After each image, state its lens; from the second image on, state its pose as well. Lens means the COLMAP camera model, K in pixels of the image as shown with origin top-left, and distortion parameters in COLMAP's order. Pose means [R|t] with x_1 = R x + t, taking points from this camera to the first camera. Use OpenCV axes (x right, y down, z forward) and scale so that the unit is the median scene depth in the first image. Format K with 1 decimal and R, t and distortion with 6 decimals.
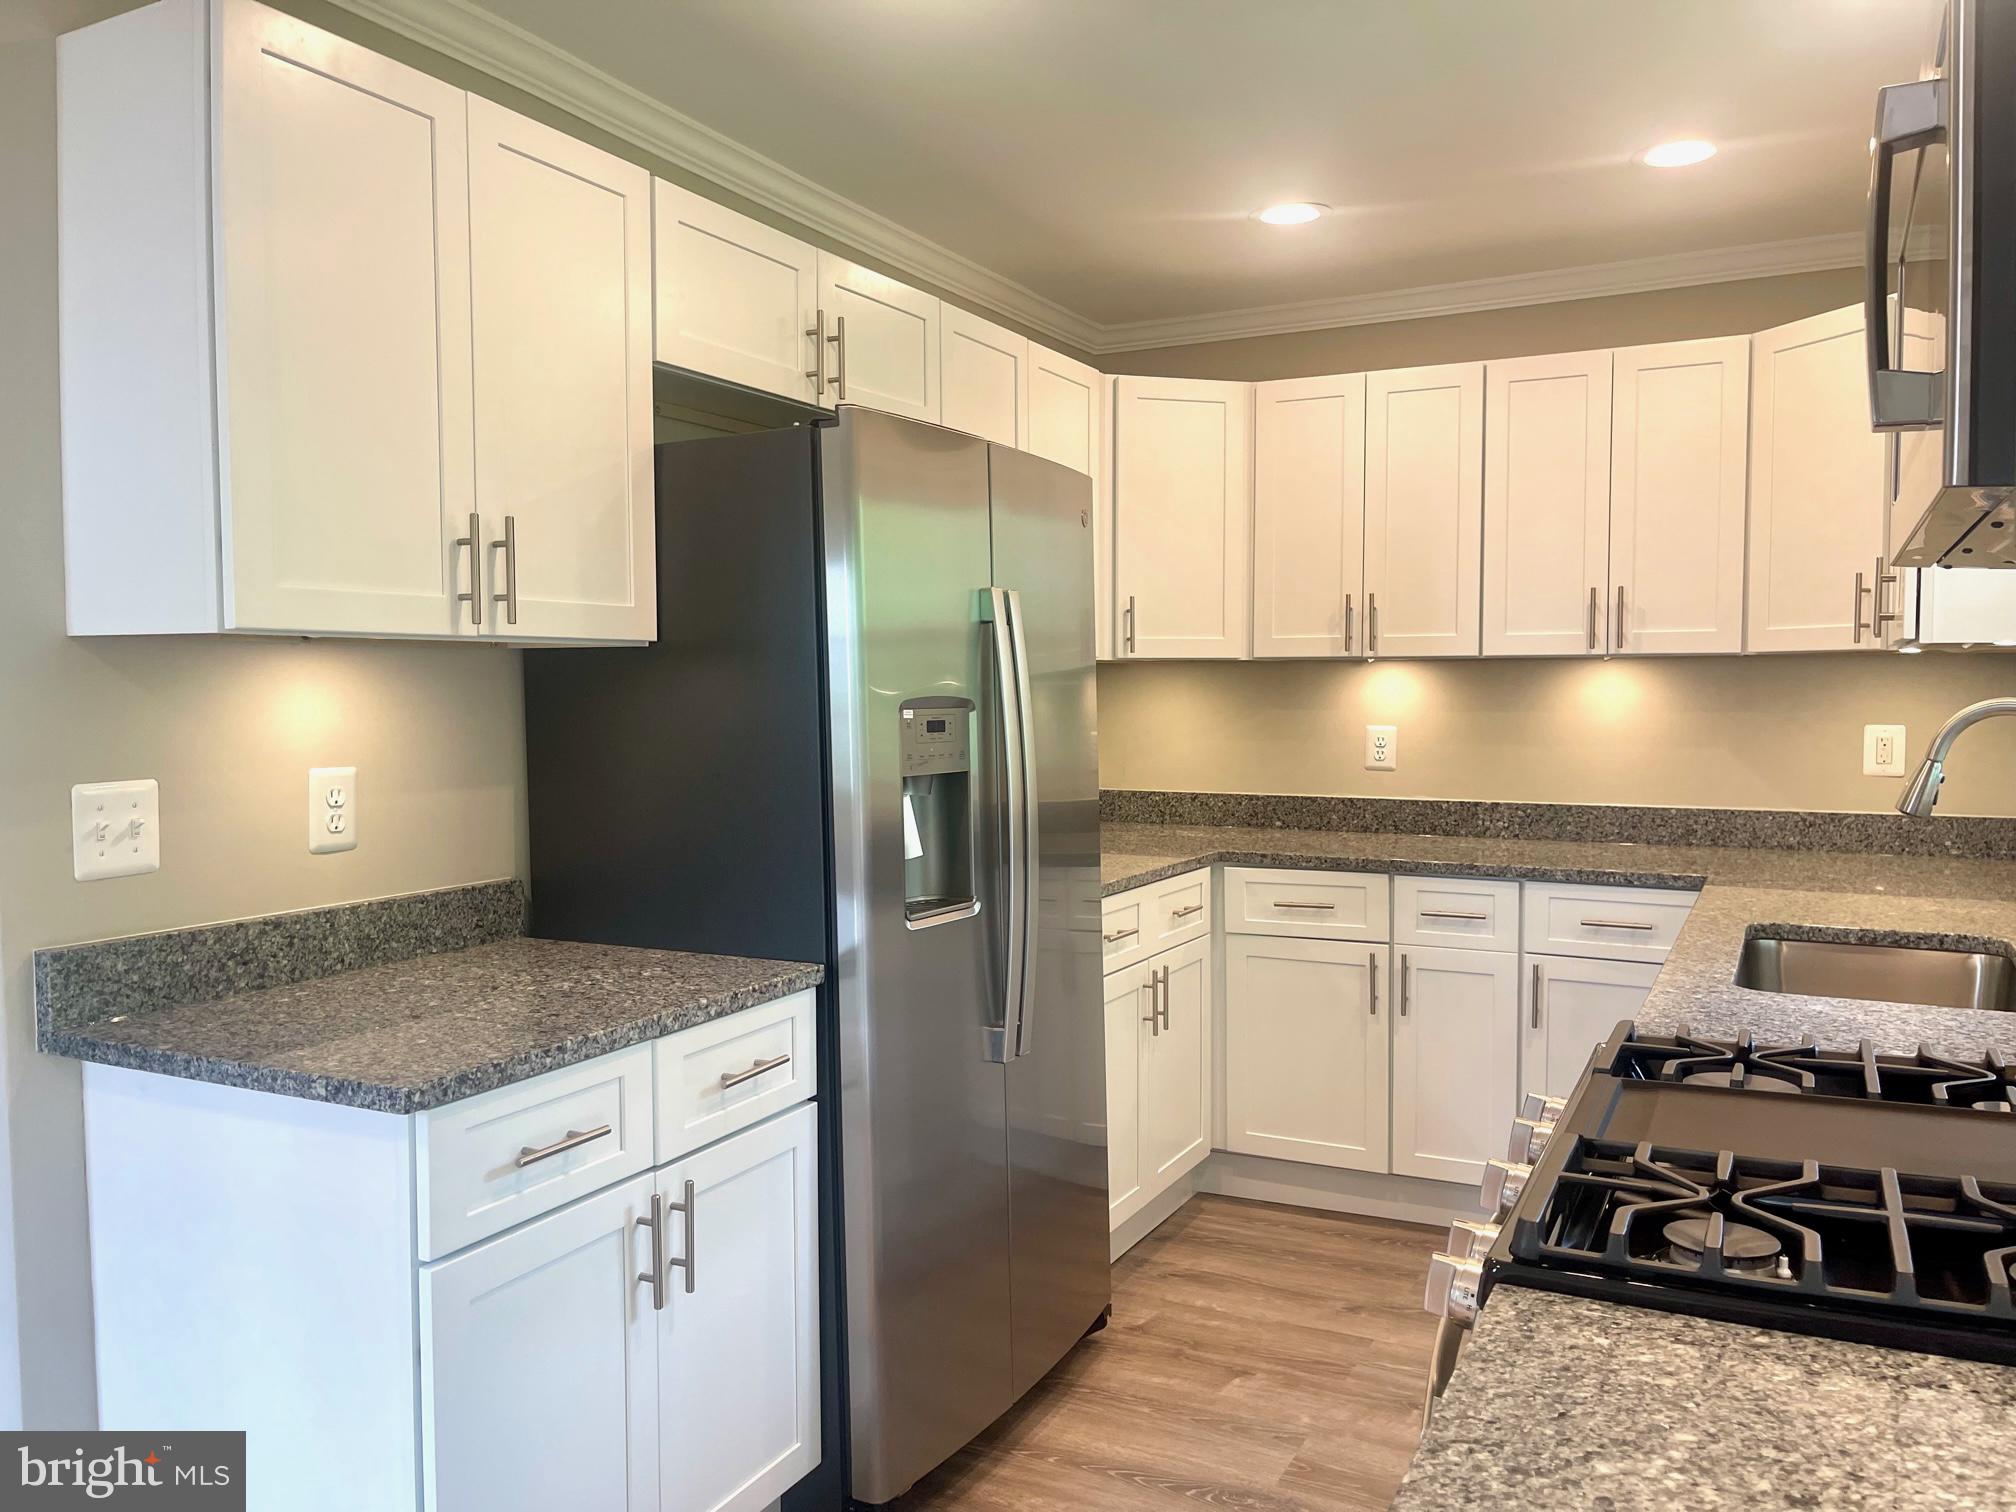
lens RADIAL K [[1531.3, 0, 1008.0], [0, 1531.3, 756.0], [0, 0, 1]] dist [0.082532, -0.127878]
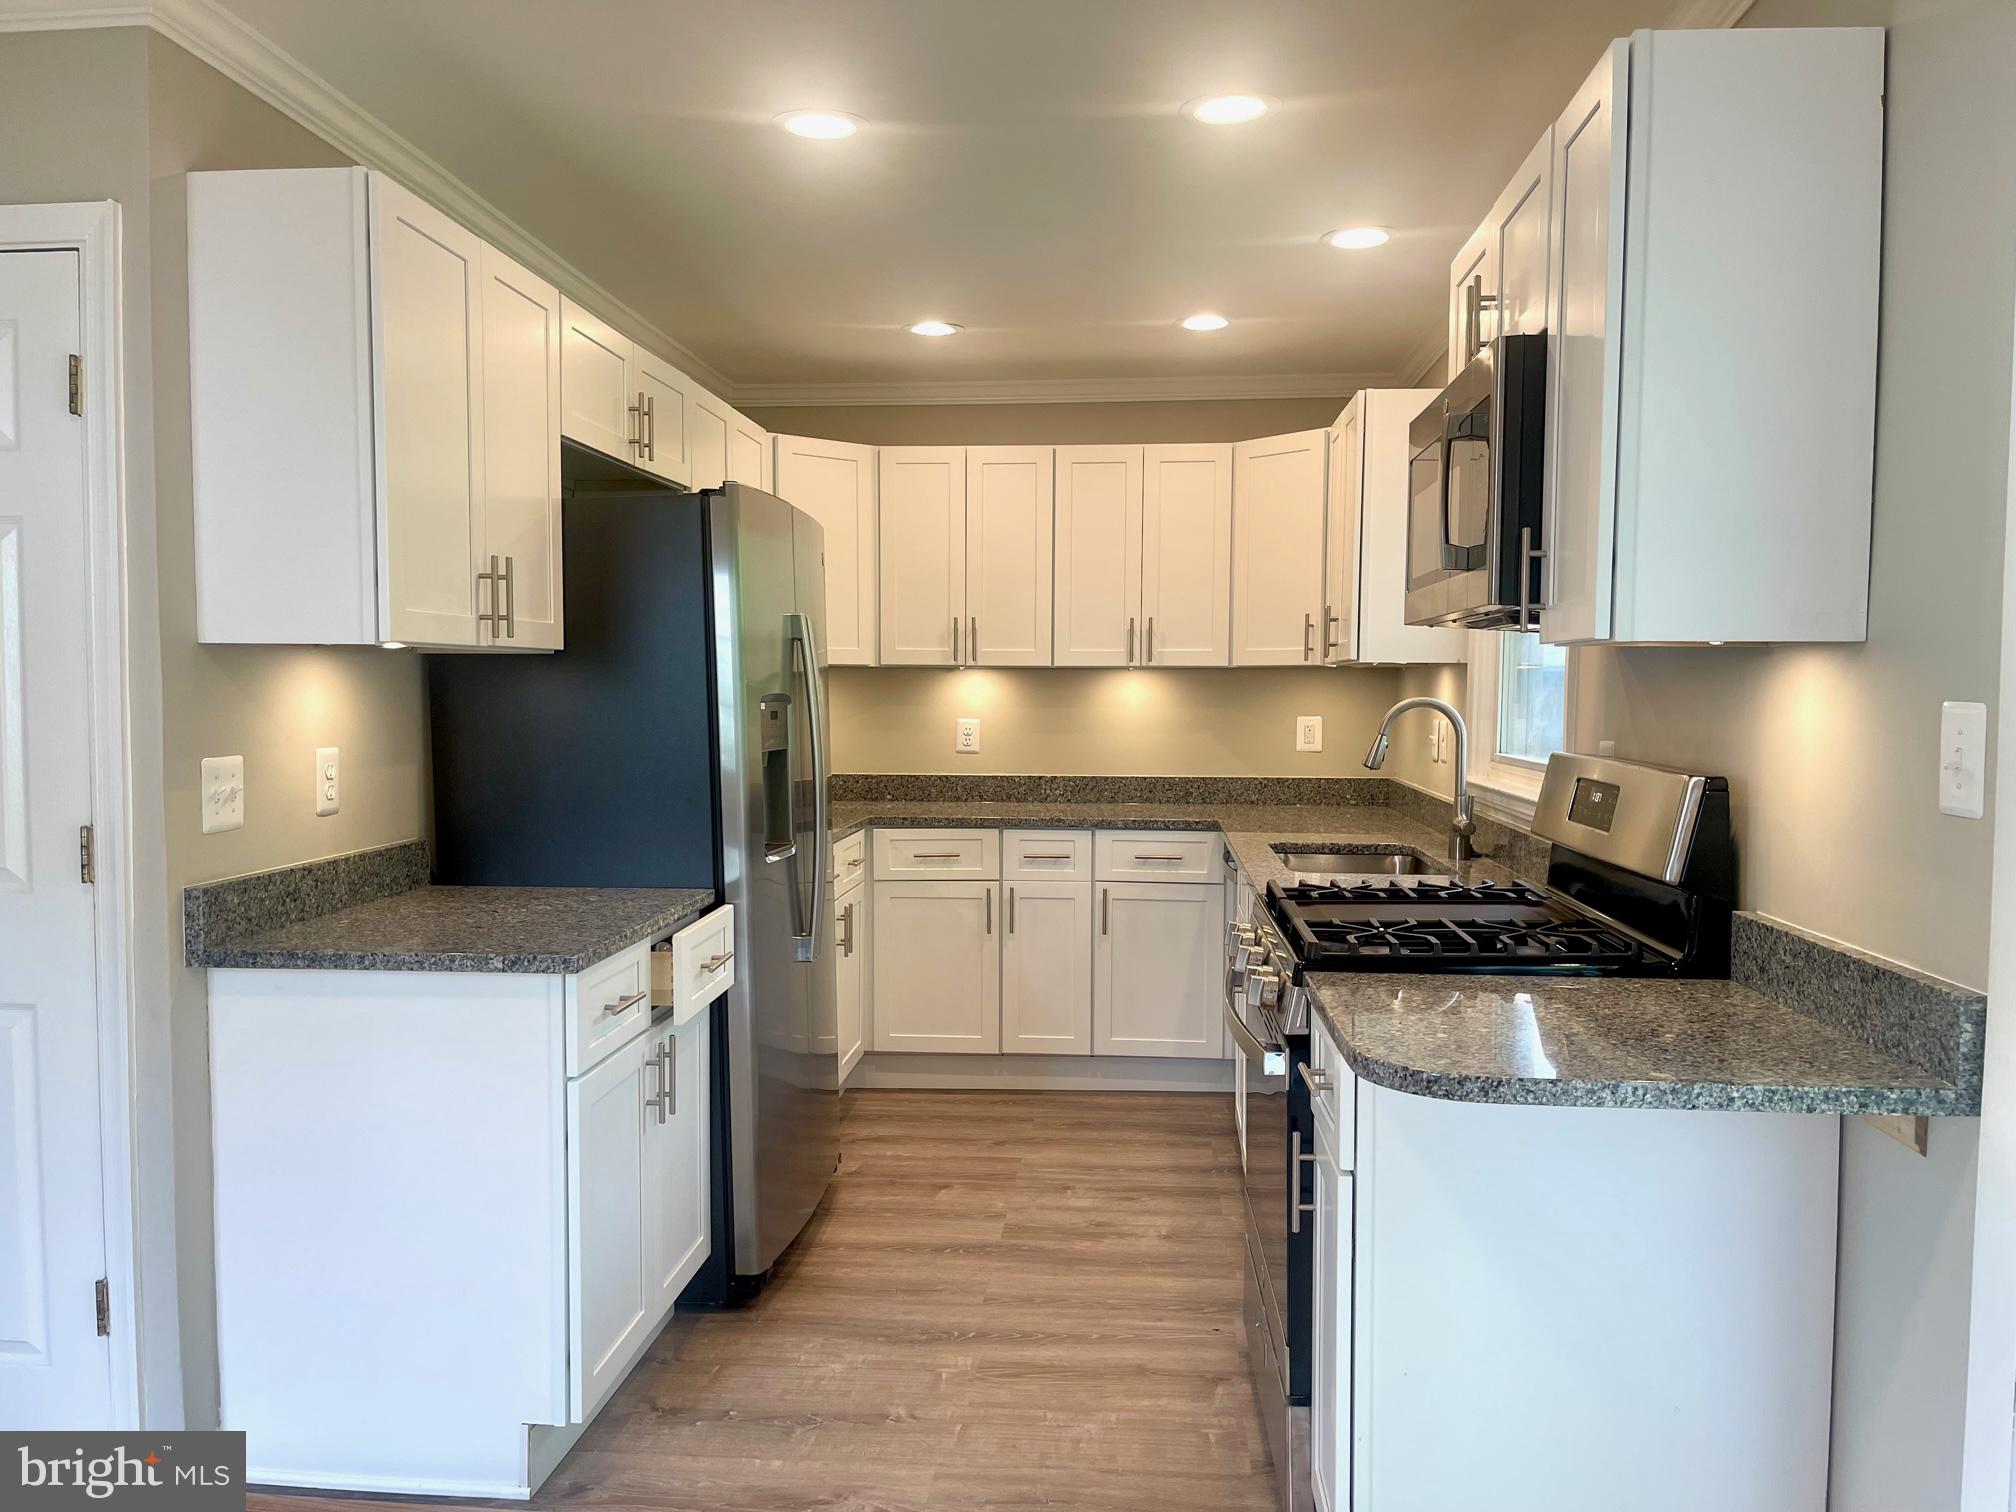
lens RADIAL K [[1512.5, 0, 1014.6], [0, 1512.5, 763.6], [0, 0, 1]] dist [0.098989, -0.141316]
pose [[0.925495, -0.013530, 0.378519, -0.321362], [0.011560, 0.999905, 0.007477, 0.014494], [-0.378584, -0.002545, 0.925563, -0.297087]]
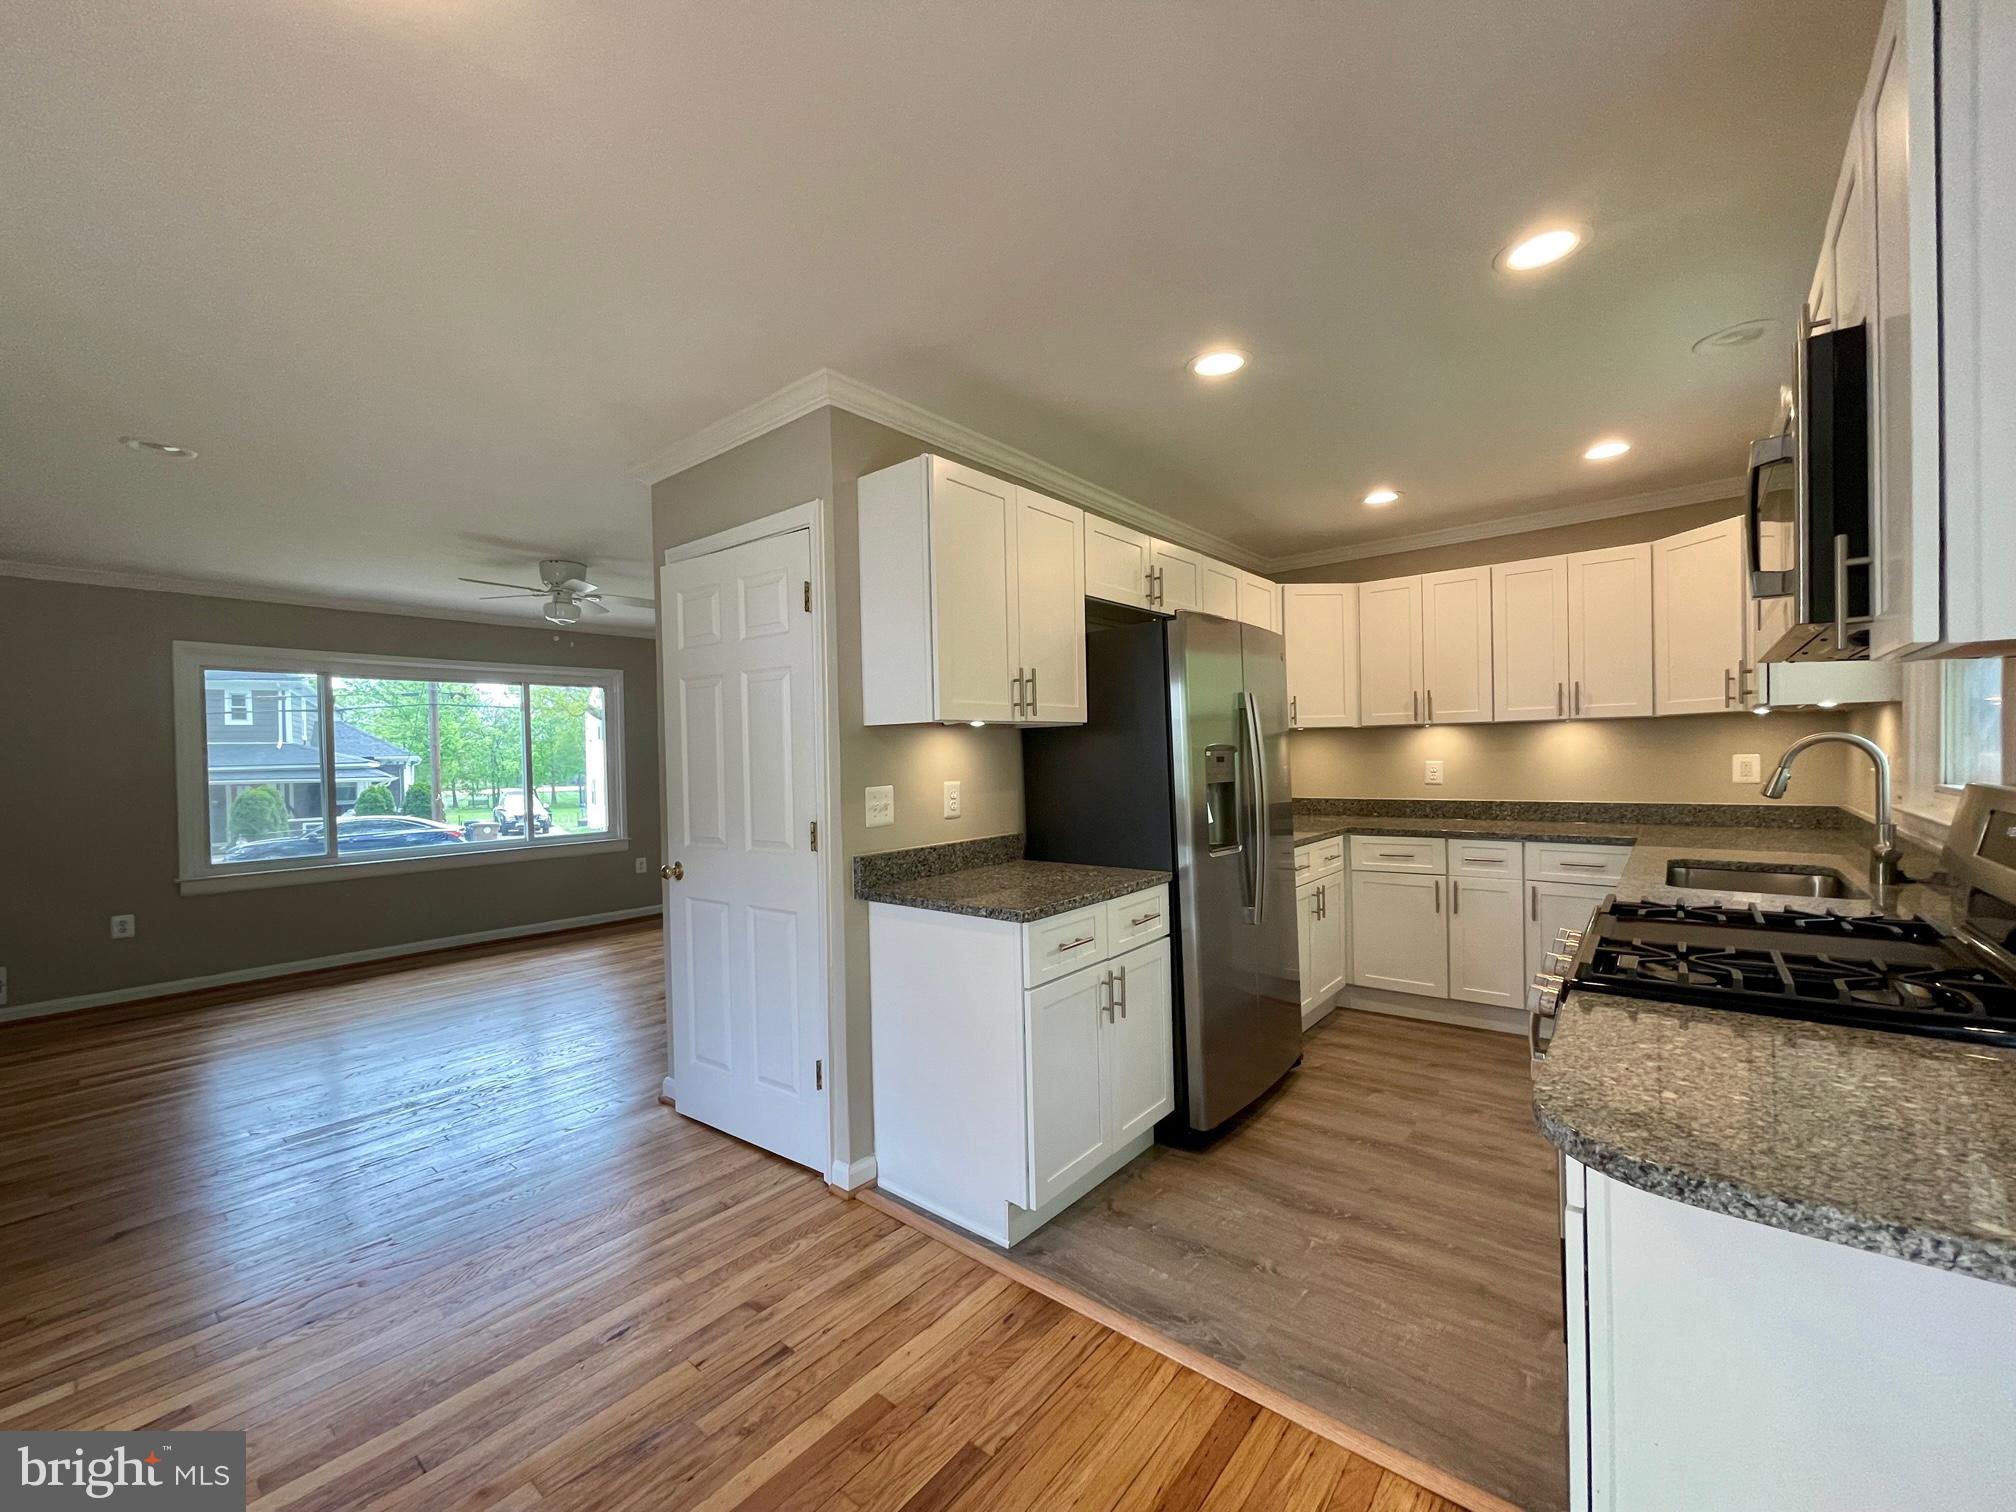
lens RADIAL K [[816.5, 0, 1005.1], [0, 816.5, 760.3], [0, 0, 1]] dist [0.000144, -0.000211]
pose [[0.976593, -0.017806, -0.214359, -0.084461], [0.010053, 0.999257, -0.037206, 0.018002], [0.214863, 0.034180, 0.976046, -0.126384]]
